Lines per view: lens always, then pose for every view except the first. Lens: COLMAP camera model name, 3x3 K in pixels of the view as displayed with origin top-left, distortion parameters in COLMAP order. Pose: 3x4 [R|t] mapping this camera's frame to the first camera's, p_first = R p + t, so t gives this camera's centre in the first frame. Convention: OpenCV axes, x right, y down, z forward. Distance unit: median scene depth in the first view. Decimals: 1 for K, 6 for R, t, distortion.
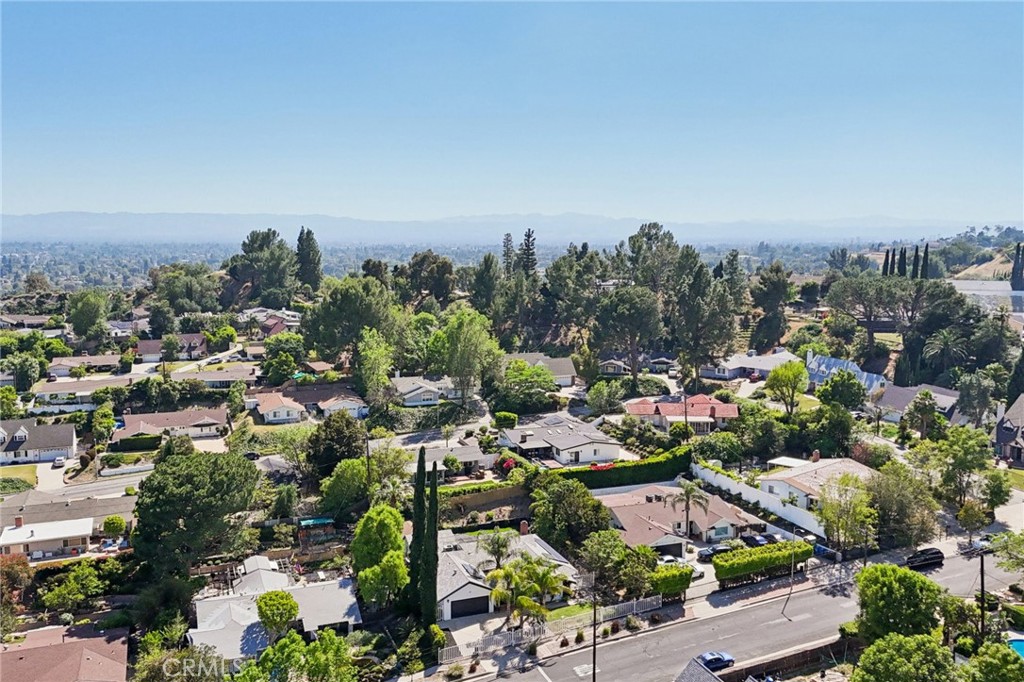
lens RADIAL K [[916.1, 0, 512.0], [0, 916.1, 341.0], [0, 0, 1]] dist [0.120965, -0.167172]
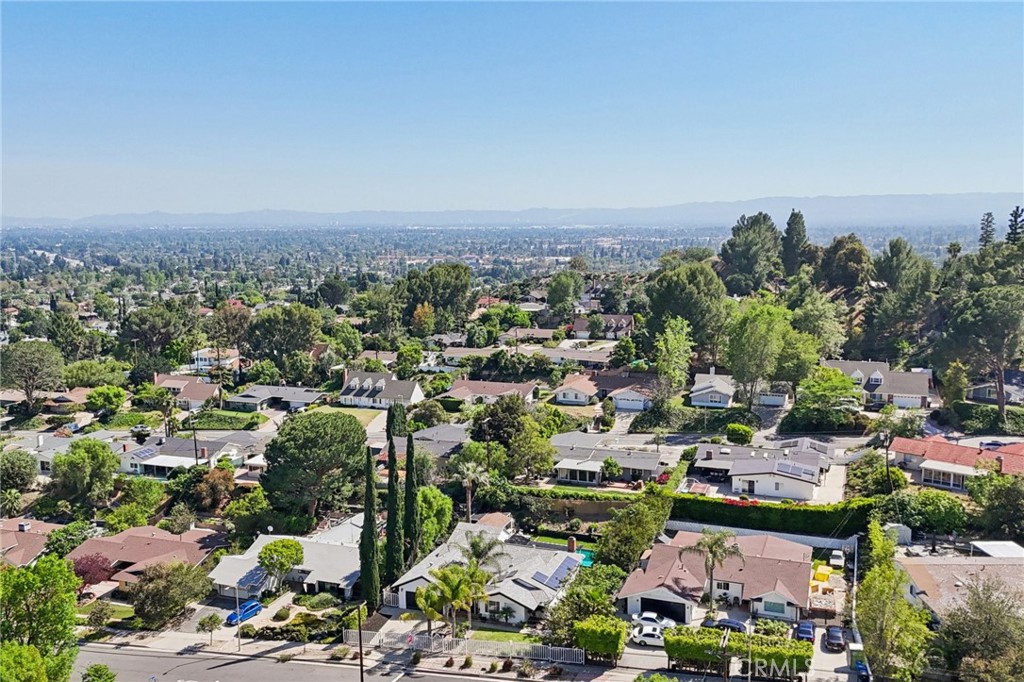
lens RADIAL K [[934.0, 0, 512.0], [0, 934.0, 341.0], [0, 0, 1]] dist [0.113421, -0.164365]
pose [[0.741160, 0.081700, -0.666338, 0.517690], [-0.071191, 0.996535, 0.043001, -0.028971], [0.667543, 0.015567, 0.744409, 0.246700]]
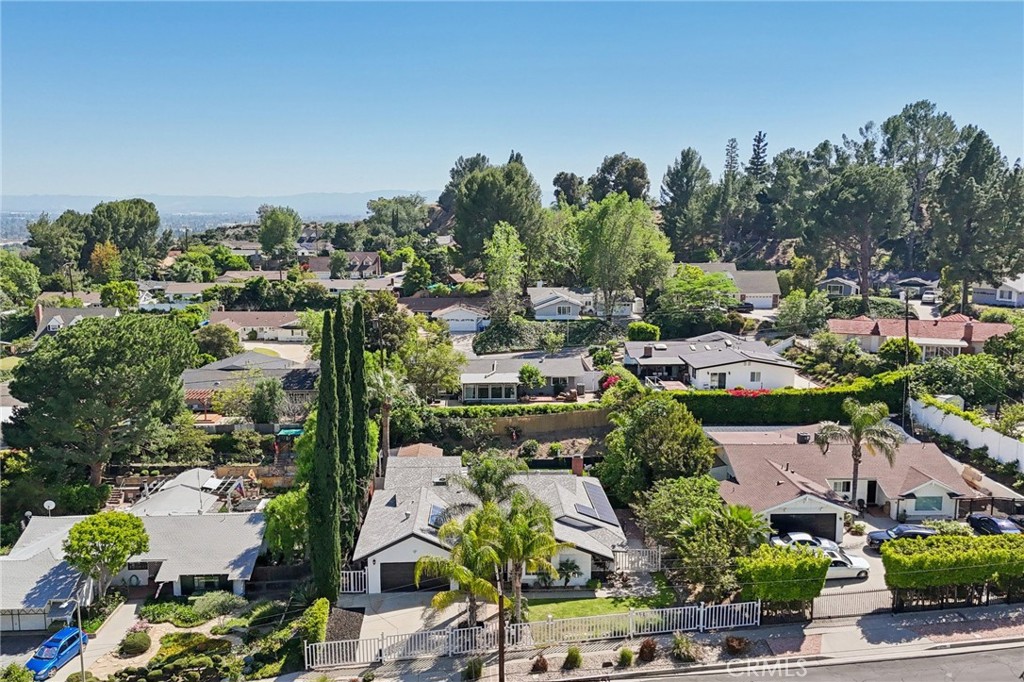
lens RADIAL K [[898.6, 0, 512.0], [0, 898.6, 341.0], [0, 0, 1]] dist [0.084899, -0.076765]
pose [[0.949303, 0.046013, -0.310977, 0.141829], [-0.039063, 0.998829, 0.028544, 0.094352], [0.311926, -0.014949, 0.949989, 0.375664]]
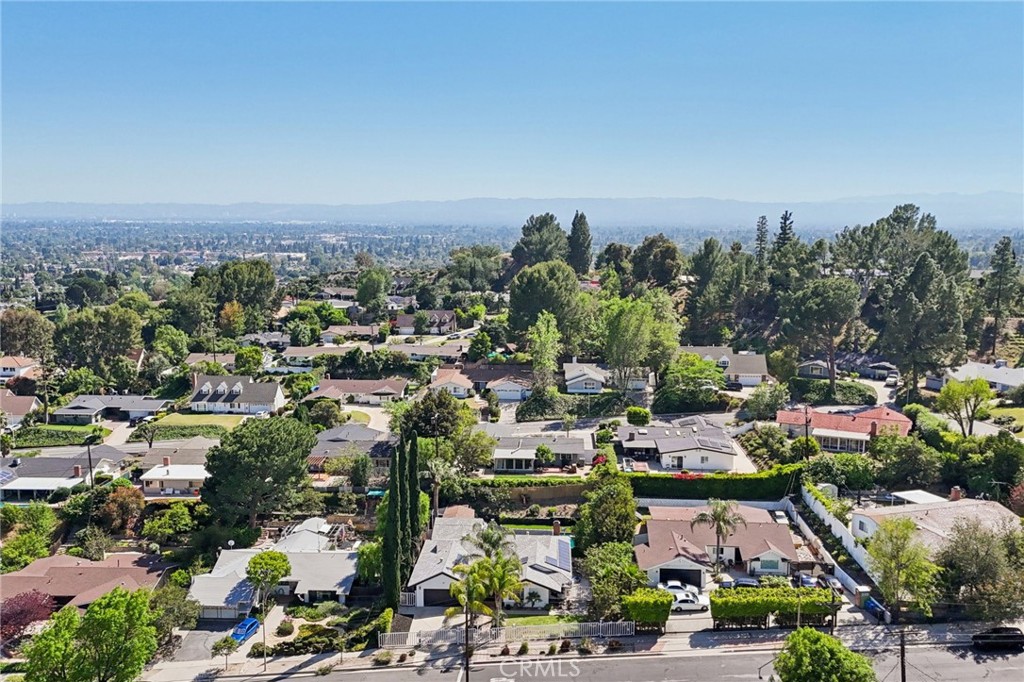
lens RADIAL K [[916.1, 0, 512.0], [0, 916.1, 341.0], [0, 0, 1]] dist [0.120965, -0.167172]
pose [[0.912108, 0.059364, -0.405630, 0.315120], [-0.051991, 0.998221, 0.029182, -0.014176], [0.406641, -0.005528, 0.913571, 0.102199]]
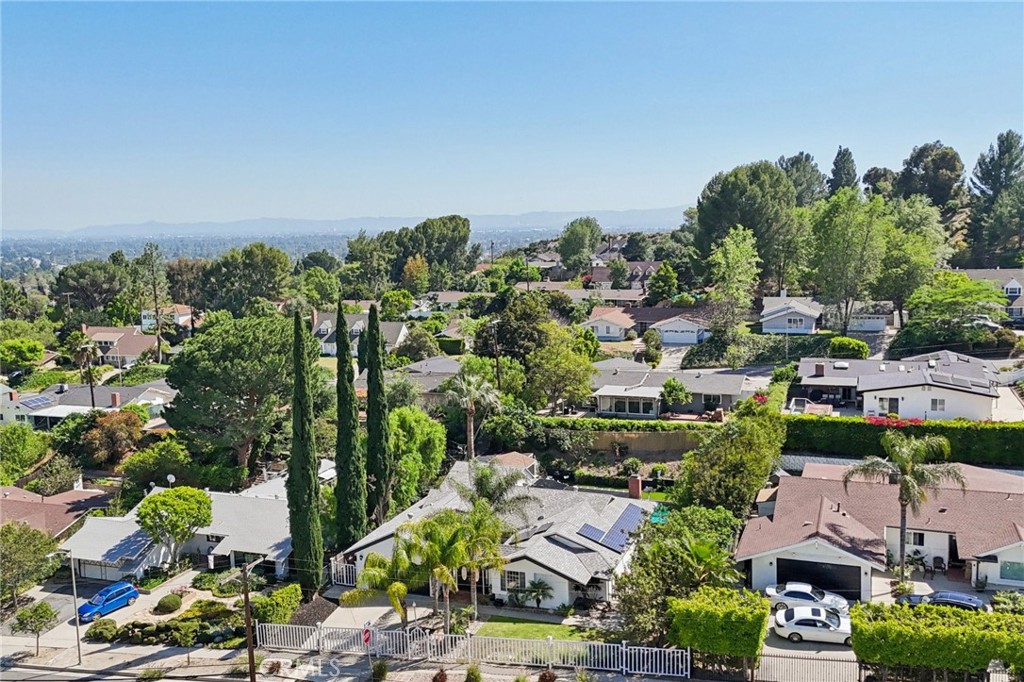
lens RADIAL K [[934.0, 0, 512.0], [0, 934.0, 341.0], [0, 0, 1]] dist [0.113421, -0.164365]
pose [[0.741452, 0.062839, -0.668058, 0.309134], [-0.055744, 0.997932, 0.031999, 0.089702], [0.668687, 0.013514, 0.743421, 0.470015]]
